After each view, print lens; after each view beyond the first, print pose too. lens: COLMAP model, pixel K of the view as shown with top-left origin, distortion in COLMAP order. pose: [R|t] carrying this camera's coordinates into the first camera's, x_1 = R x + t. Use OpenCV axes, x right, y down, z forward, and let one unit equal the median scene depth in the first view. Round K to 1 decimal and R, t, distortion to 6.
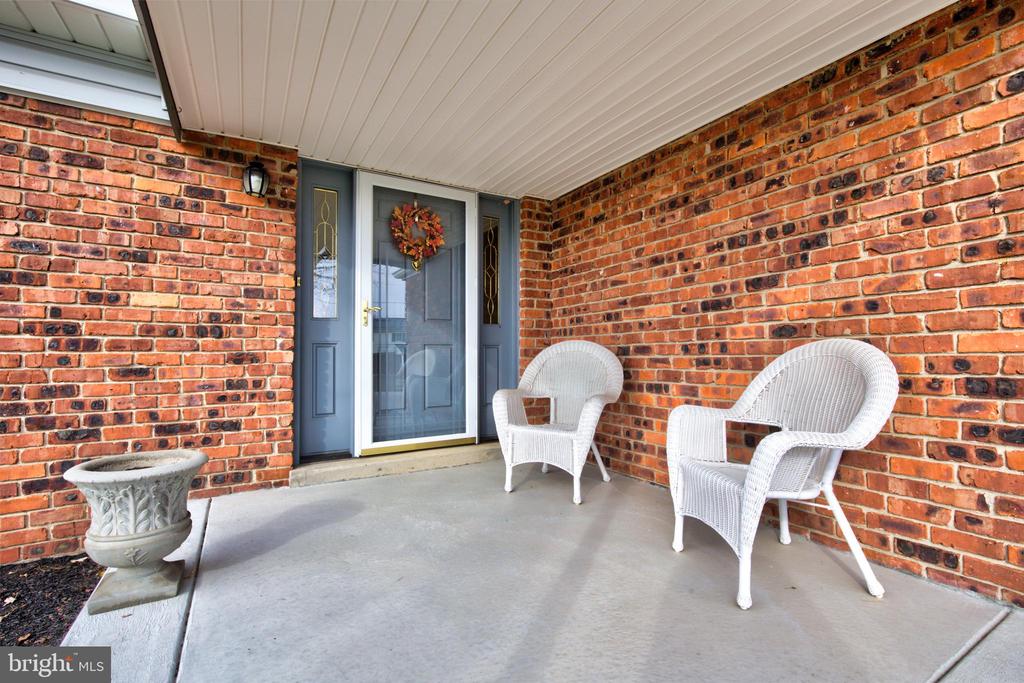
lens RADIAL K [[461.1, 0, 512.0], [0, 461.1, 341.5], [0, 0, 1]] dist [-0.001997, -0.000191]
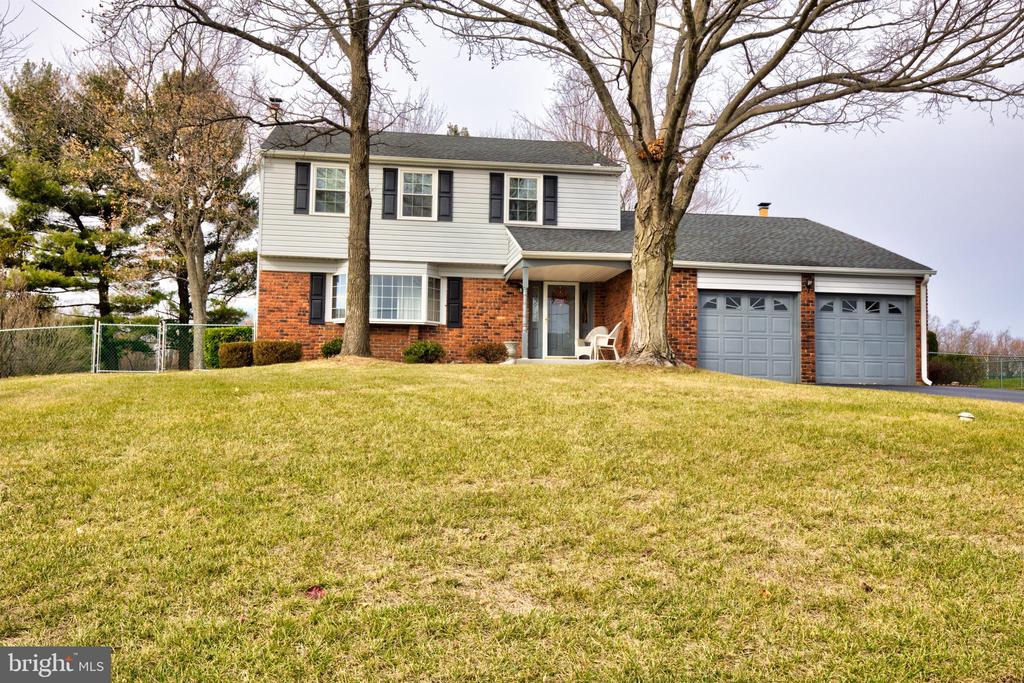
lens RADIAL K [[1068.4, 0, 512.0], [0, 1068.4, 341.5], [0, 0, 1]] dist [0.108824, 0.003307]
pose [[0.946189, -0.002283, -0.323606, 2.537122], [-0.005269, 0.999734, -0.022457, 0.349156], [0.323571, 0.022954, 0.945925, -8.292522]]
